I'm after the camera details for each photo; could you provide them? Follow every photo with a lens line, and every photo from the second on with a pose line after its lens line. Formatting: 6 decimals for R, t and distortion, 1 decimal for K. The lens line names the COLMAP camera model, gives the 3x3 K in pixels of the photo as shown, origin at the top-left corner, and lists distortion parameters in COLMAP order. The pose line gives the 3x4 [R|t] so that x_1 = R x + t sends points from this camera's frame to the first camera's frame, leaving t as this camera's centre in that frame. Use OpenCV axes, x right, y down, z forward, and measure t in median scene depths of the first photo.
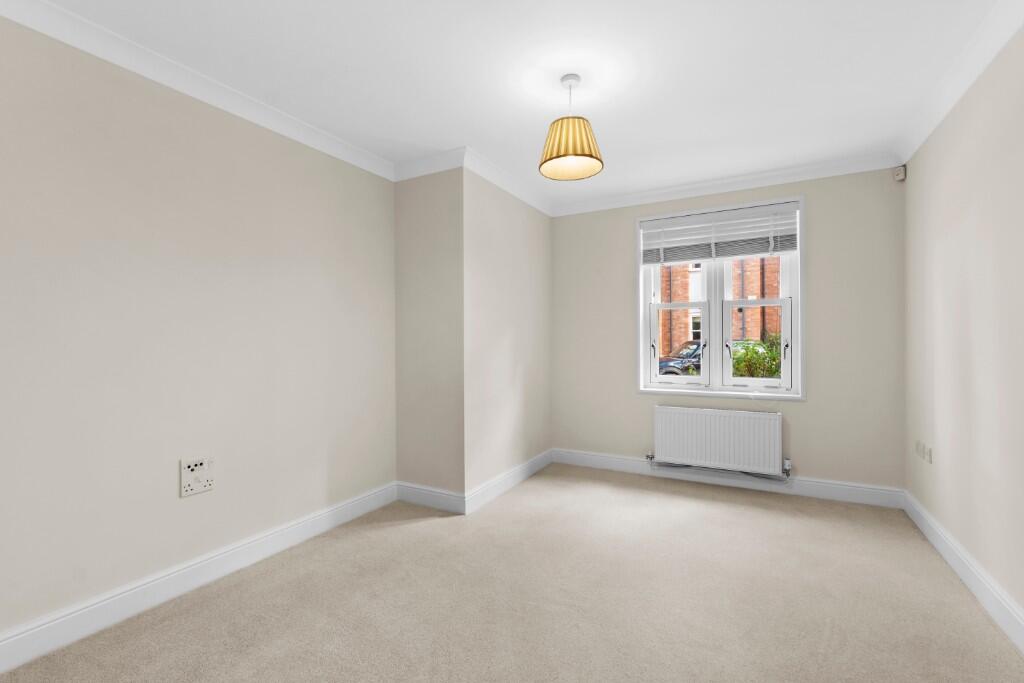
lens RADIAL K [[462.0, 0, 506.2], [0, 462.0, 349.5], [0, 0, 1]] dist [0.013675, 0.000325]
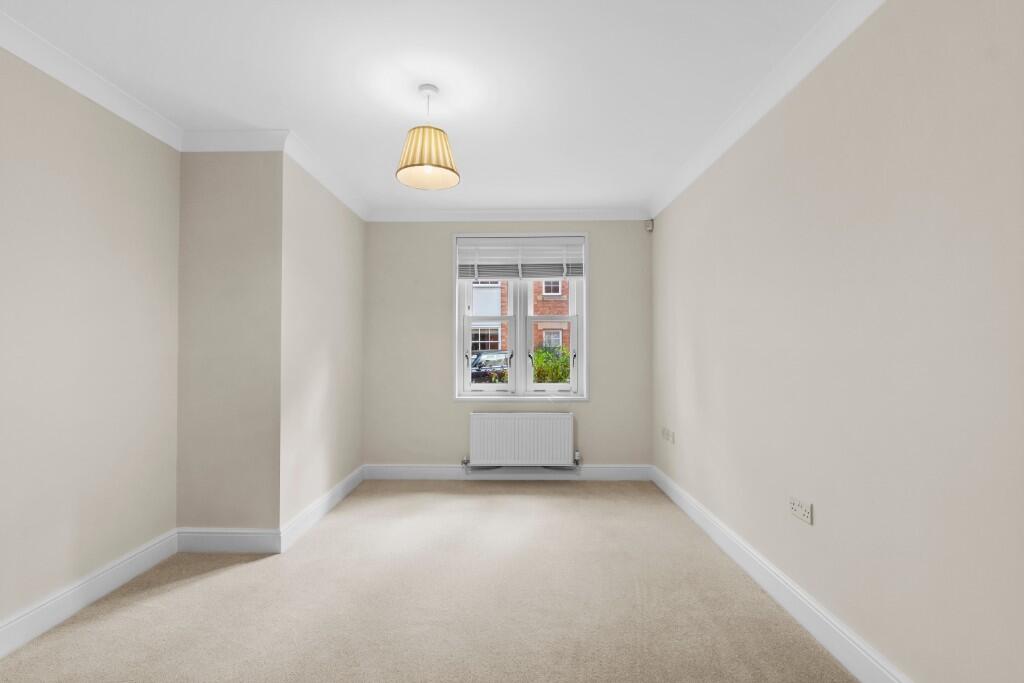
lens RADIAL K [[462.0, 0, 504.3], [0, 462.0, 349.7], [0, 0, 1]] dist [0.013675, 0.000325]
pose [[0.886015, 0.004840, 0.463631, -0.113835], [0.004397, 0.999813, -0.018840, -0.002466], [-0.463635, 0.018731, 0.885828, 0.032943]]
